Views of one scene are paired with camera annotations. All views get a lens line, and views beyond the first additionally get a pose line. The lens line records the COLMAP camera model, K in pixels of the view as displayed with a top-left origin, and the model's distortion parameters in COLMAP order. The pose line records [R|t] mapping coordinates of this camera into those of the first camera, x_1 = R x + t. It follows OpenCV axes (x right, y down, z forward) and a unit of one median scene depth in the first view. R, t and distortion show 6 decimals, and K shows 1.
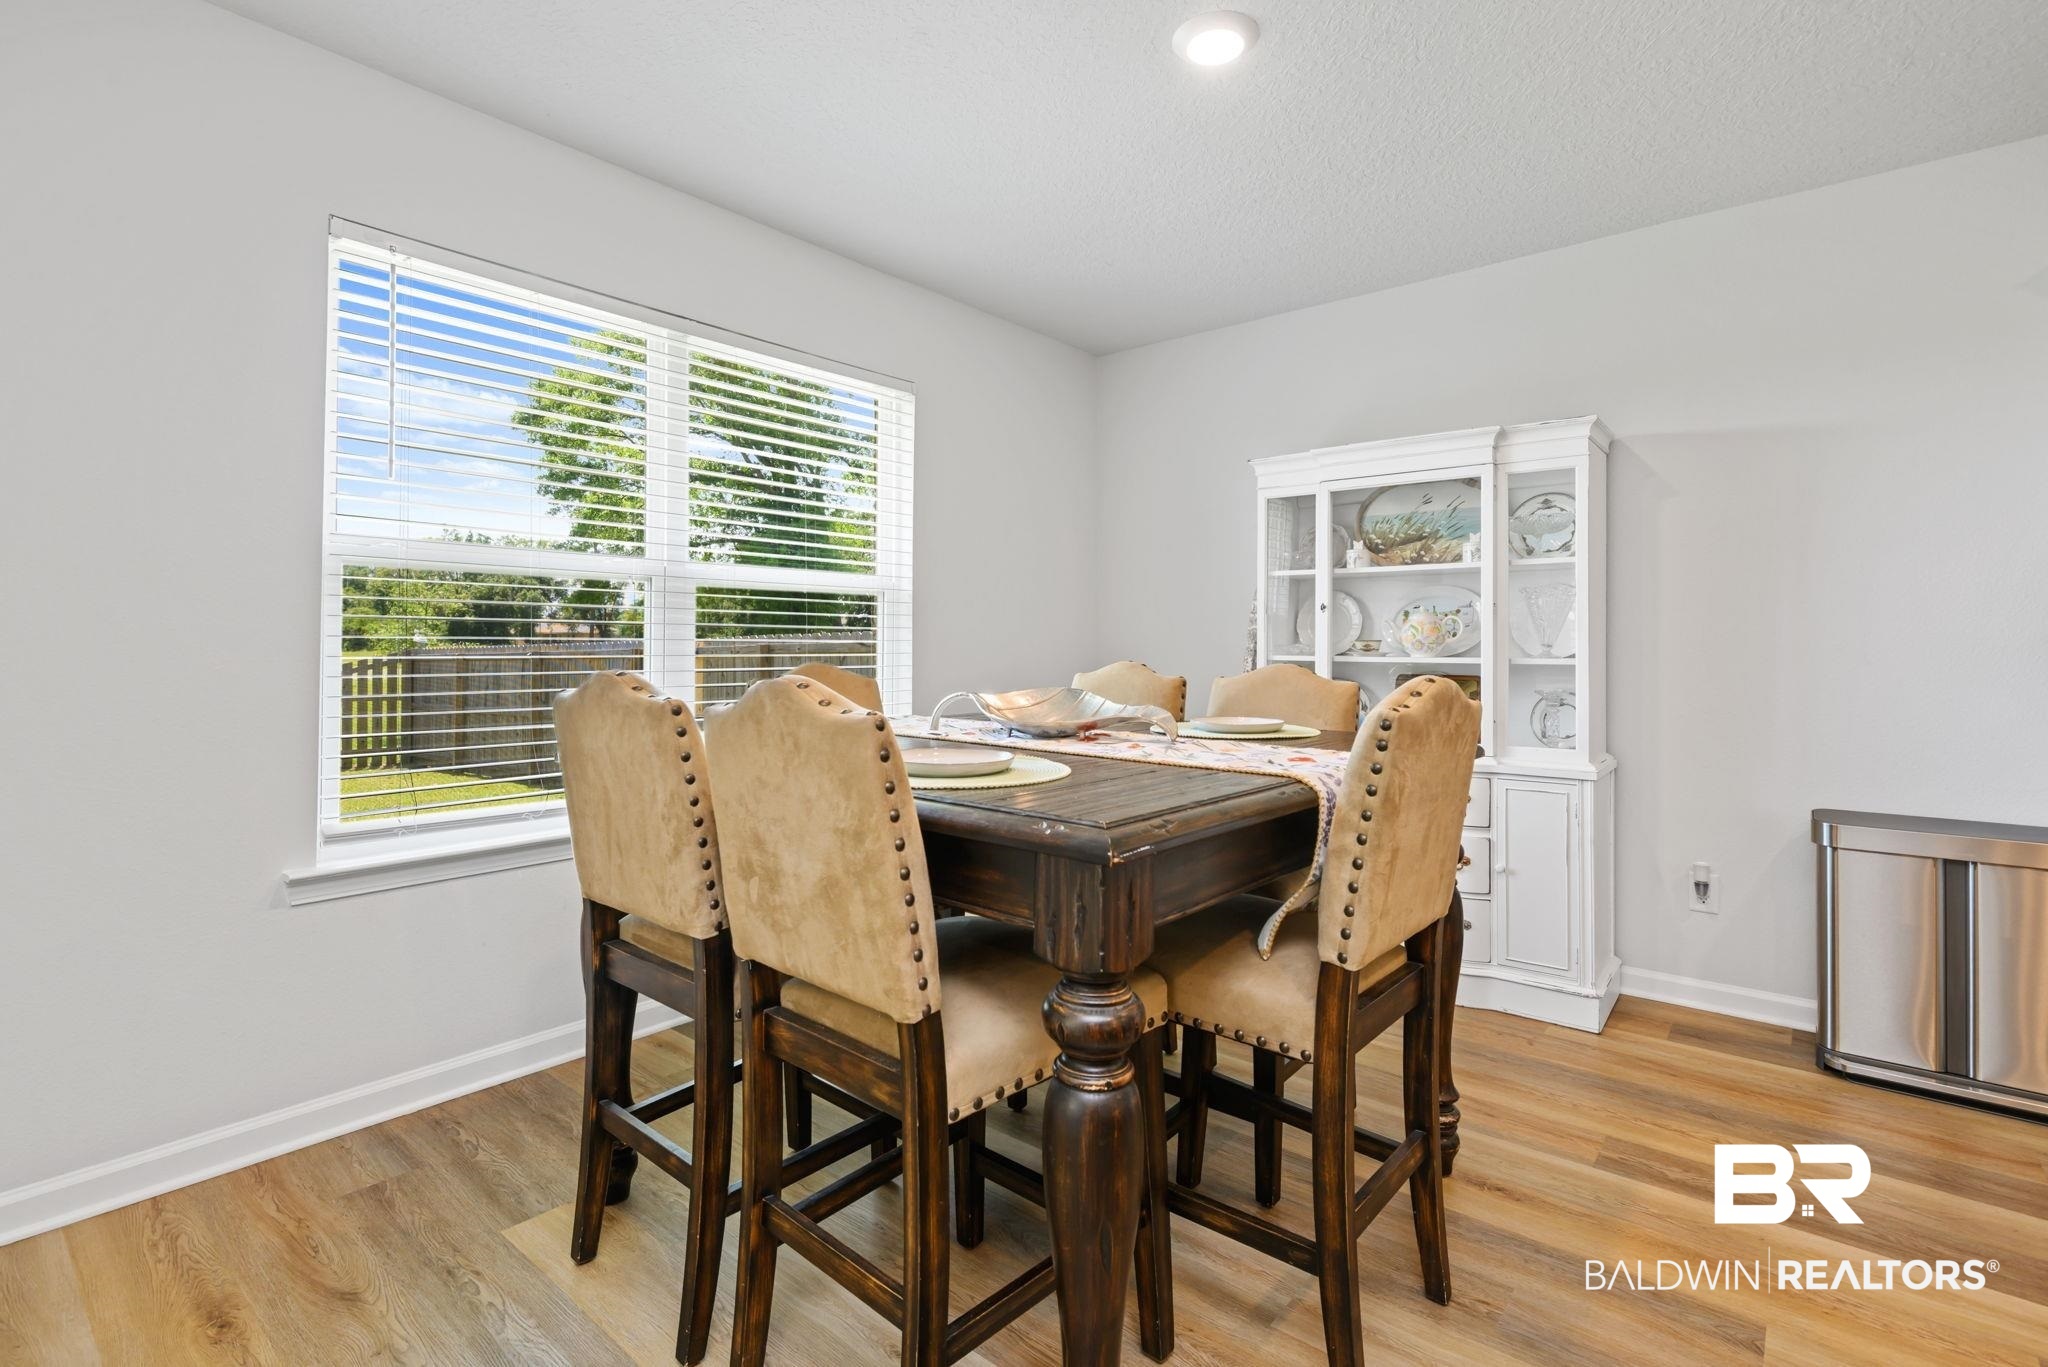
lens RADIAL K [[953.9, 0, 1032.2], [0, 953.9, 629.8], [0, 0, 1]] dist [0.000892, -0.018379]
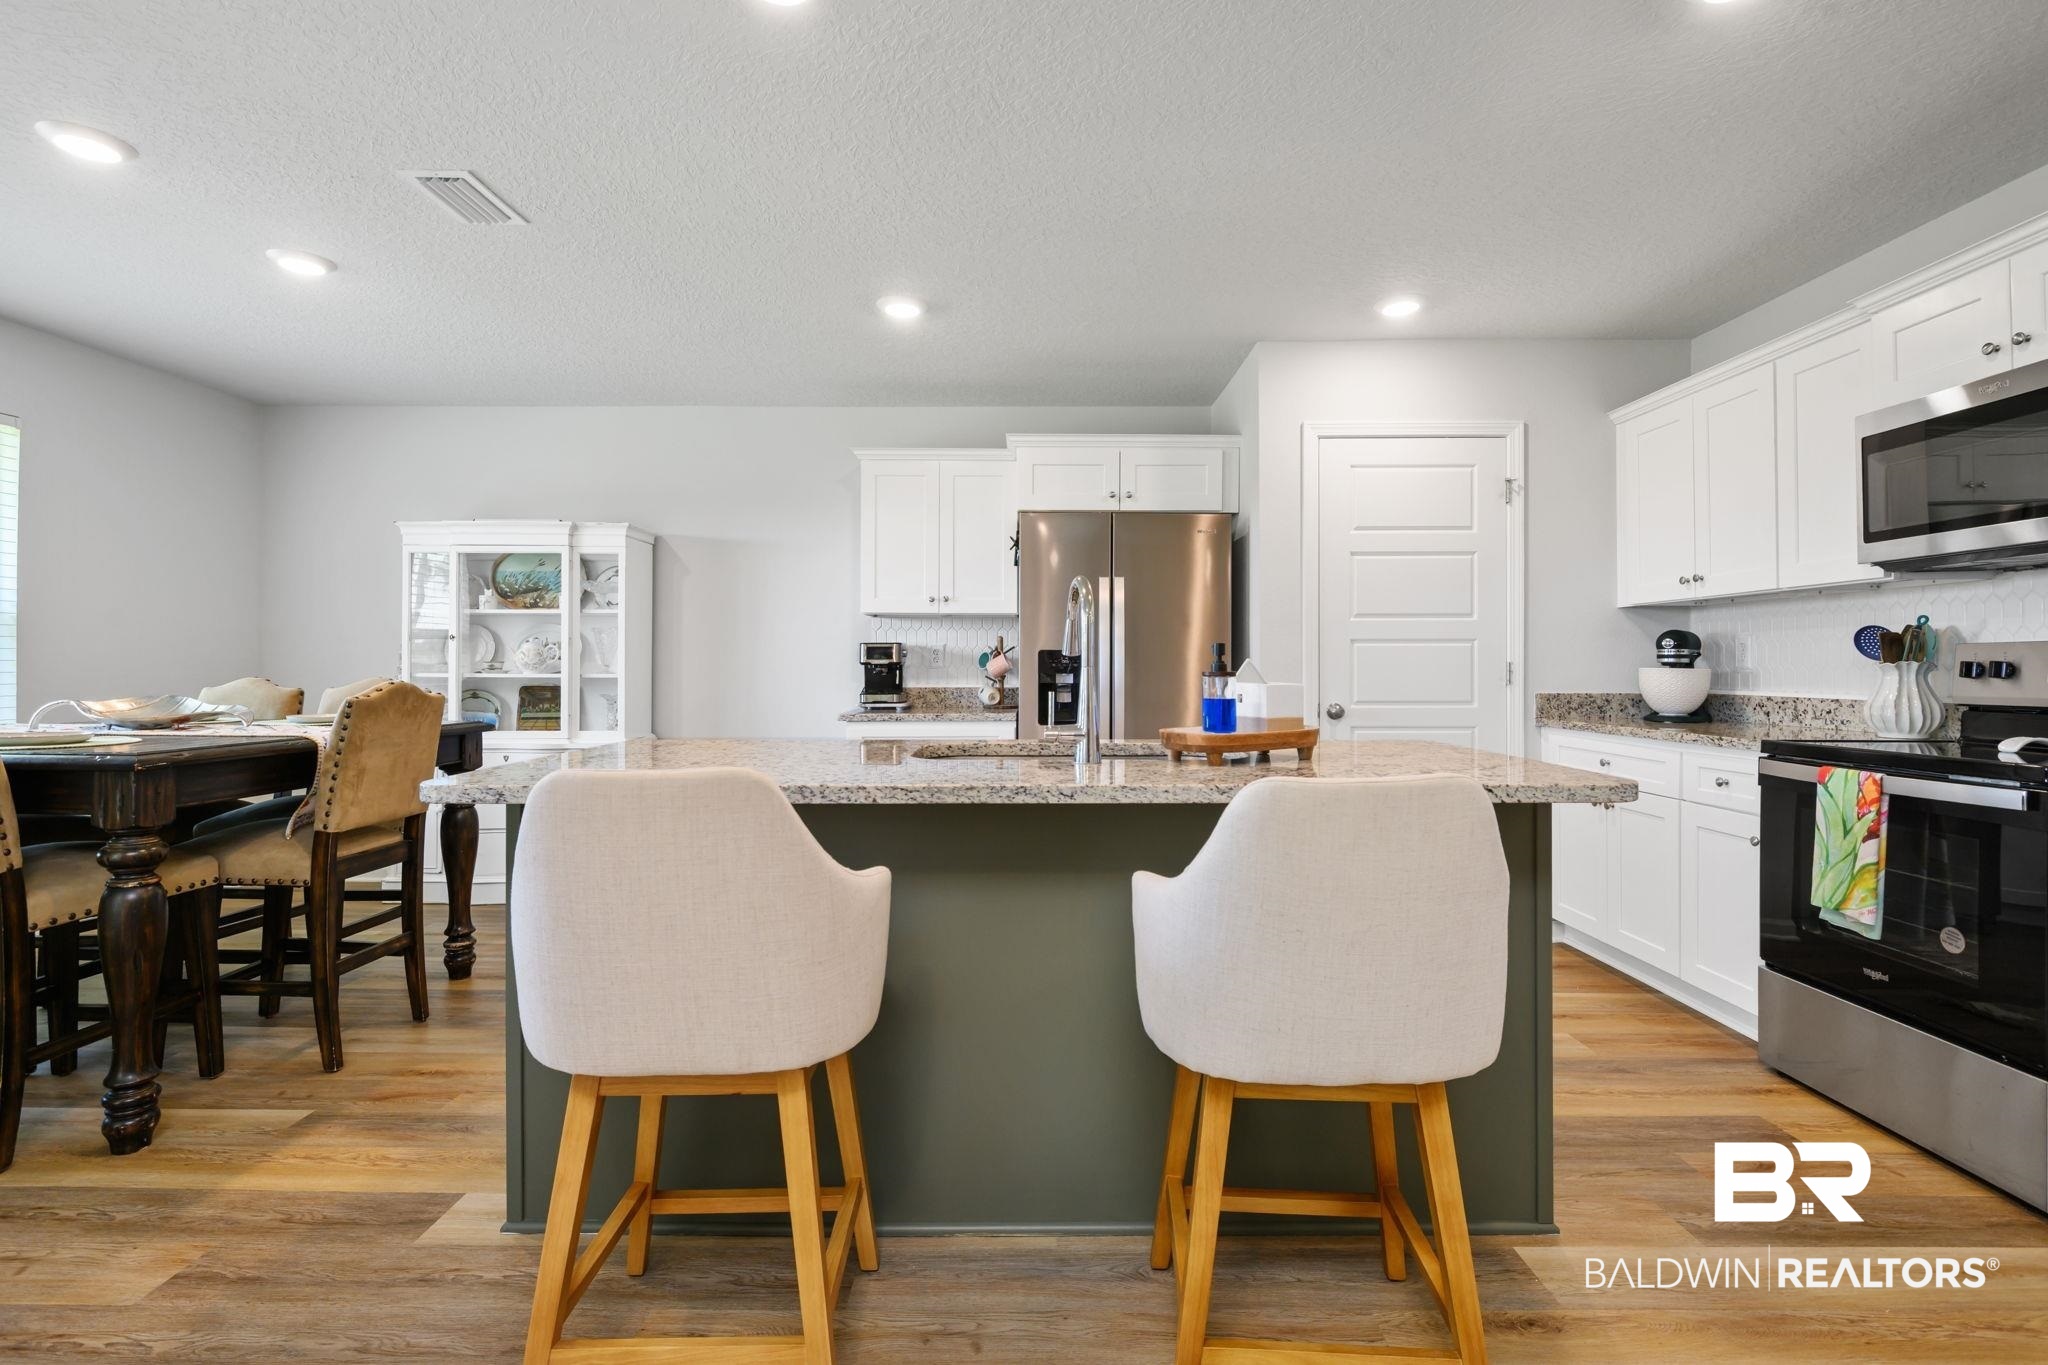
lens RADIAL K [[930.3, 0, 1031.7], [0, 930.3, 663.2], [0, 0, 1]] dist [-0.000181, -0.004461]
pose [[0.767129, 0.000779, 0.641492, 0.102515], [-0.009004, 0.999914, 0.009554, -0.008211], [-0.641429, -0.013105, 0.767070, -0.642638]]
